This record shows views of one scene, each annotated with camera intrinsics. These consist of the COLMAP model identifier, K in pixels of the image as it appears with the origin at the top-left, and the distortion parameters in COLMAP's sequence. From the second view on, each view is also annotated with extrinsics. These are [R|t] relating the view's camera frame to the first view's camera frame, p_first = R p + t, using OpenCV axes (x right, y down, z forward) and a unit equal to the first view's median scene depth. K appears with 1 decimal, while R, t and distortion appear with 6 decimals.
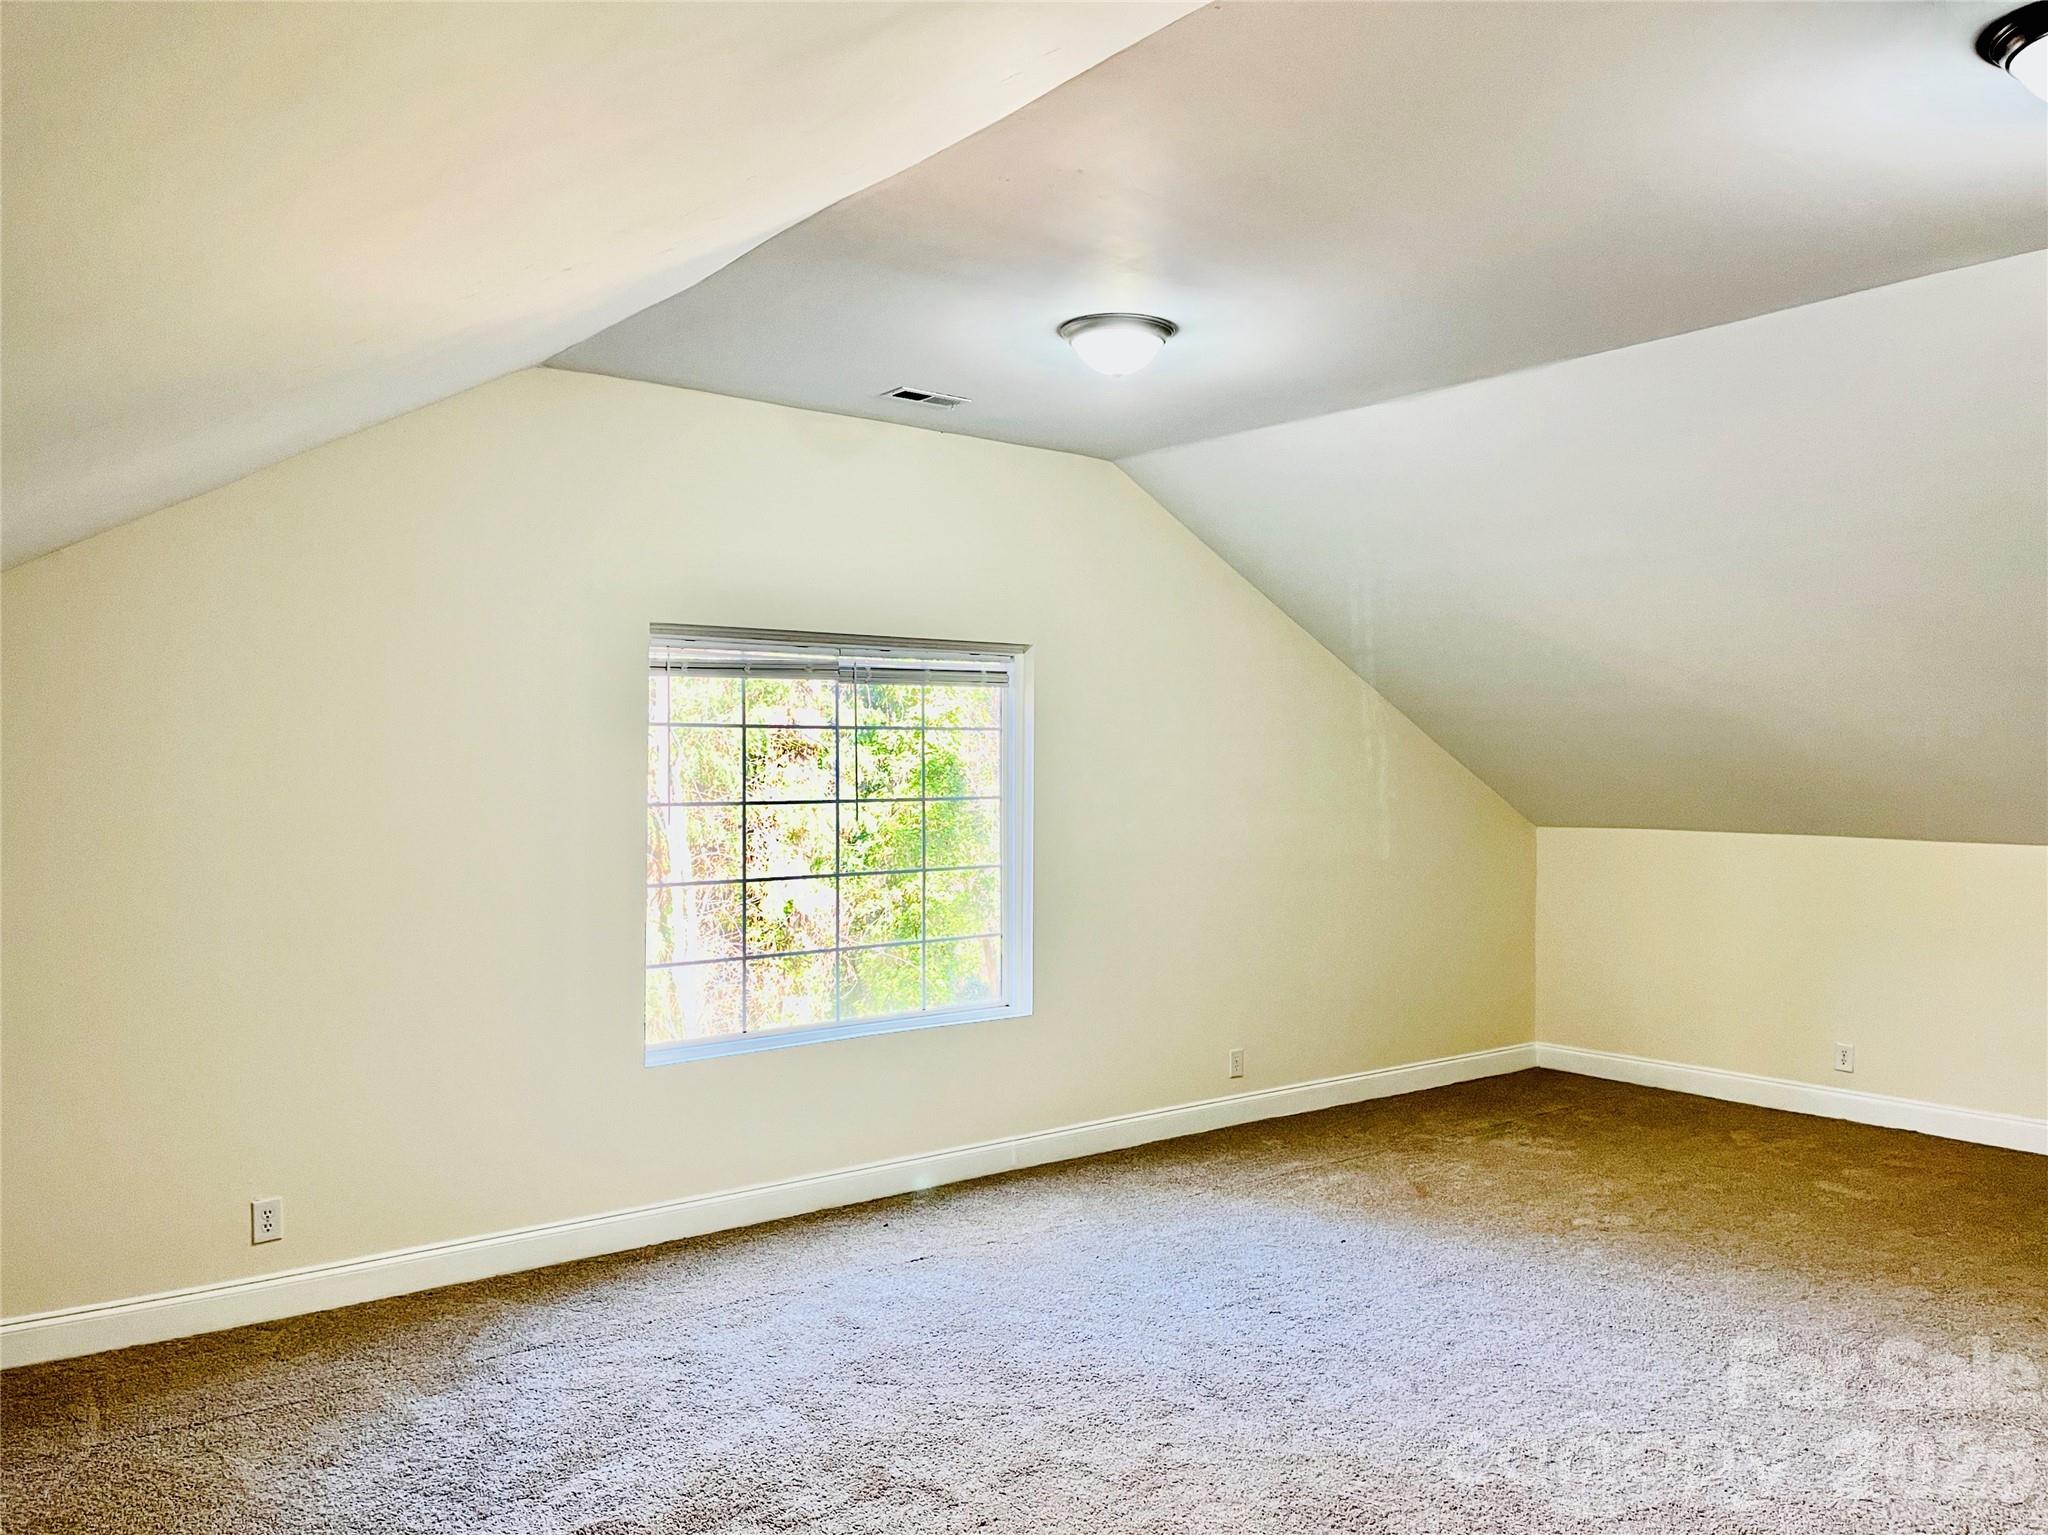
lens RADIAL K [[1553.8, 0, 1013.4], [0, 1553.8, 757.5], [0, 0, 1]] dist [0.079194, -0.099189]
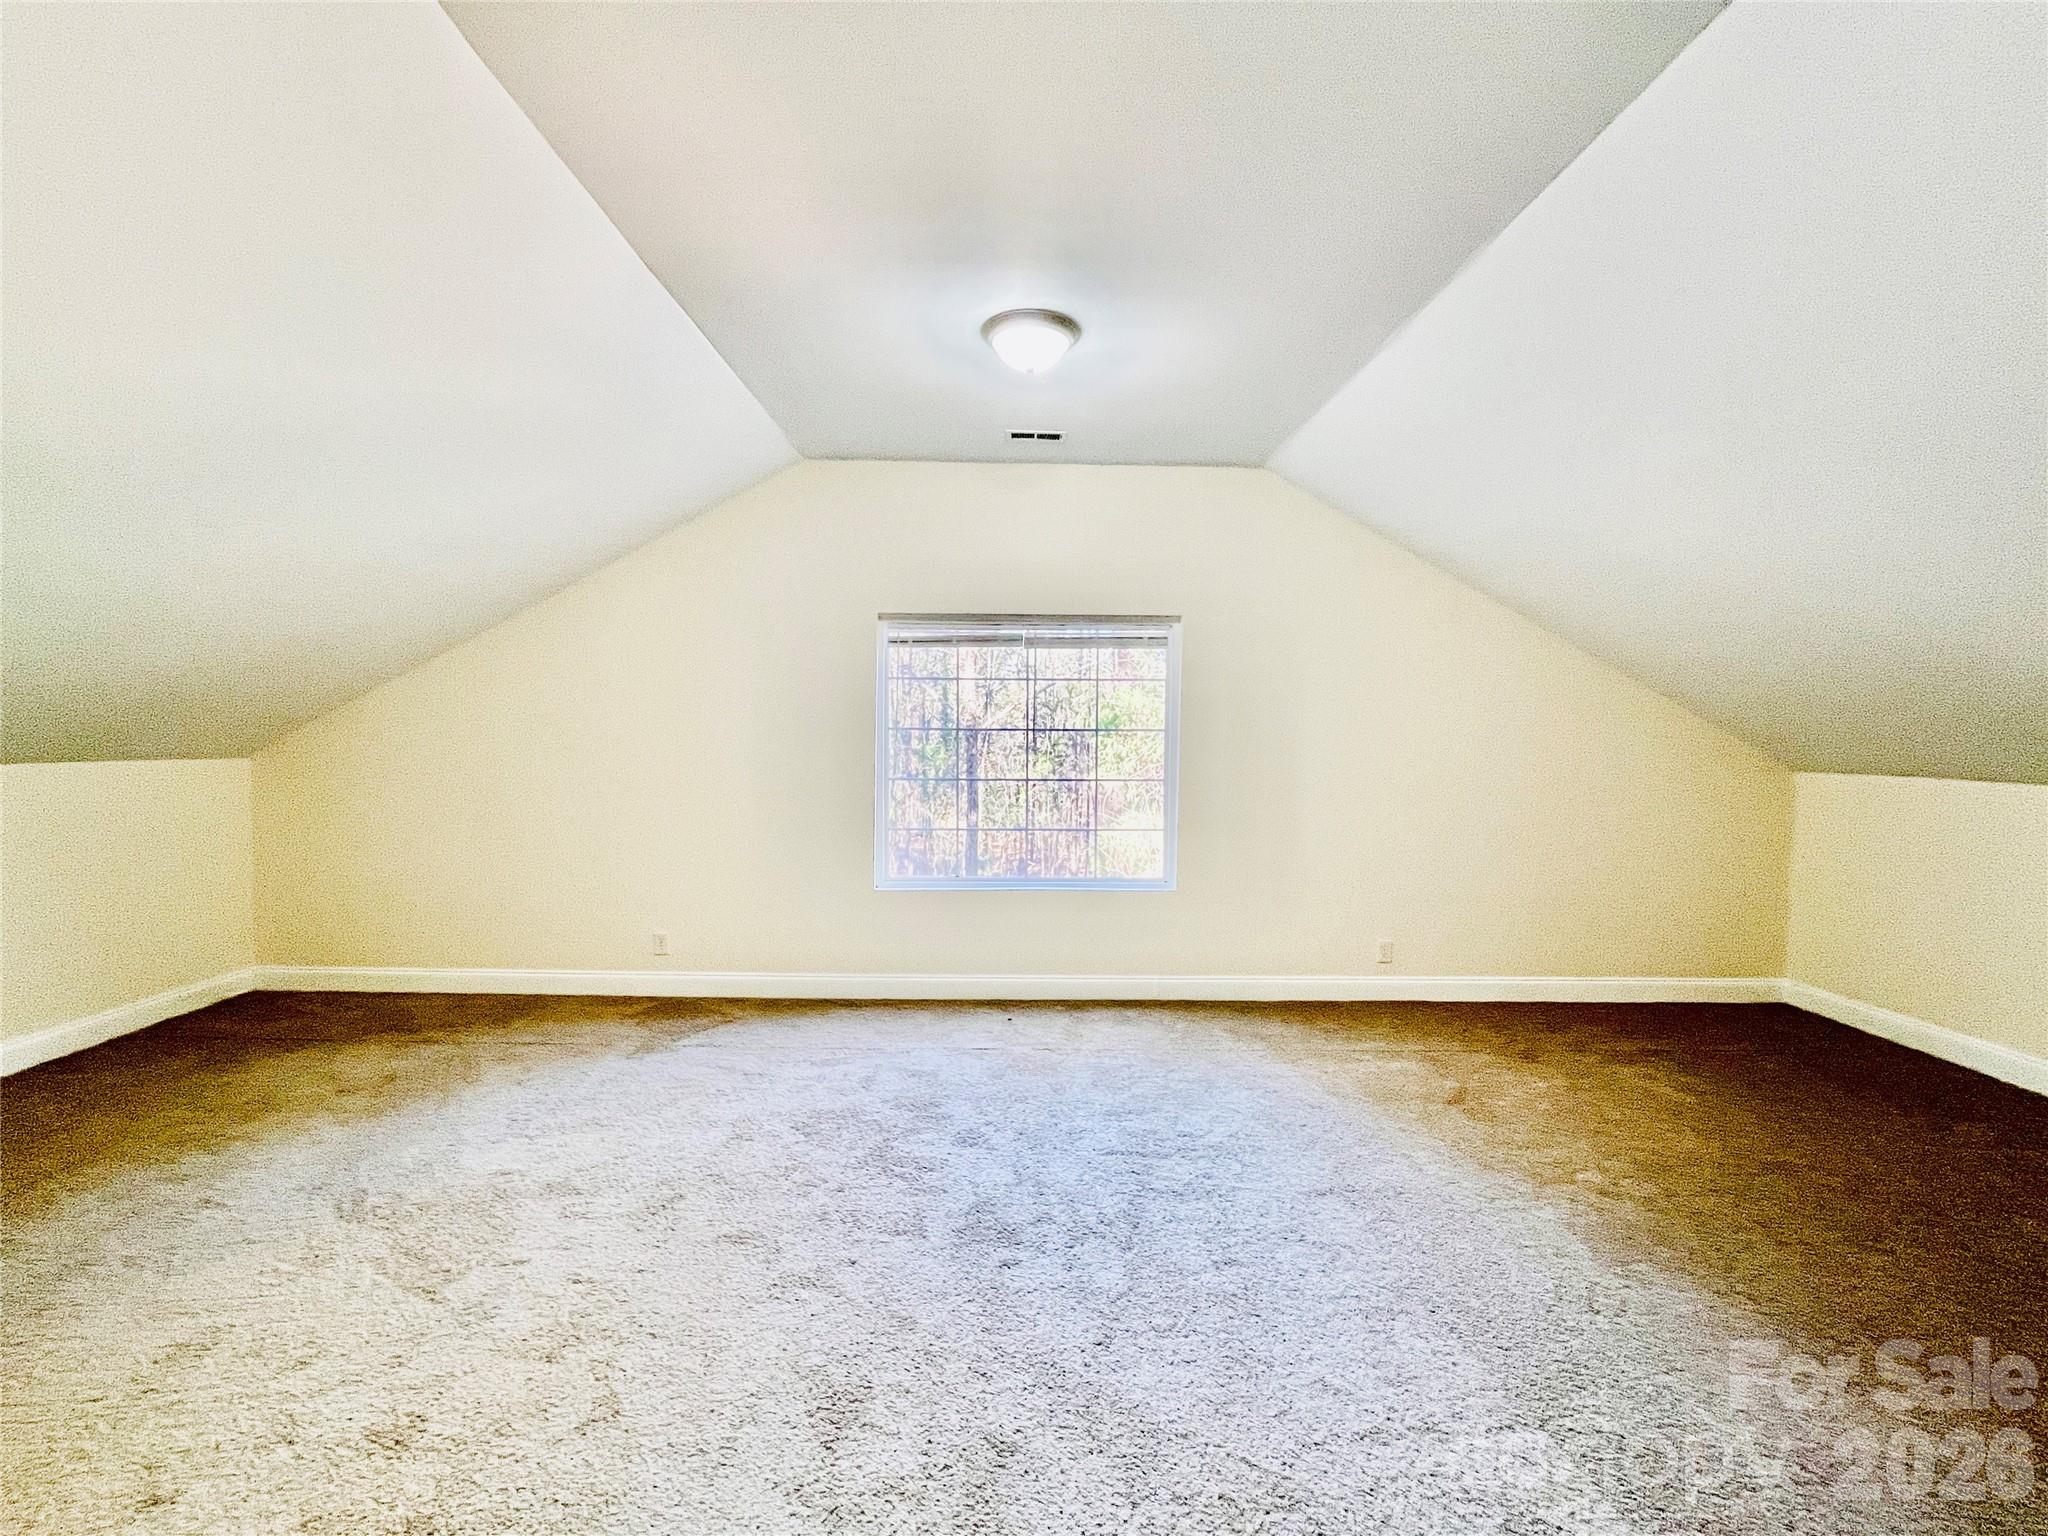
lens RADIAL K [[828.4, 0, 1012.2], [0, 828.4, 754.3], [0, 0, 1]] dist [0.000556, -0.000244]
pose [[0.798102, 0.032151, -0.601664, 0.356750], [-0.005438, 0.998919, 0.046165, 0.015836], [0.602498, -0.033572, 0.797414, 0.374087]]
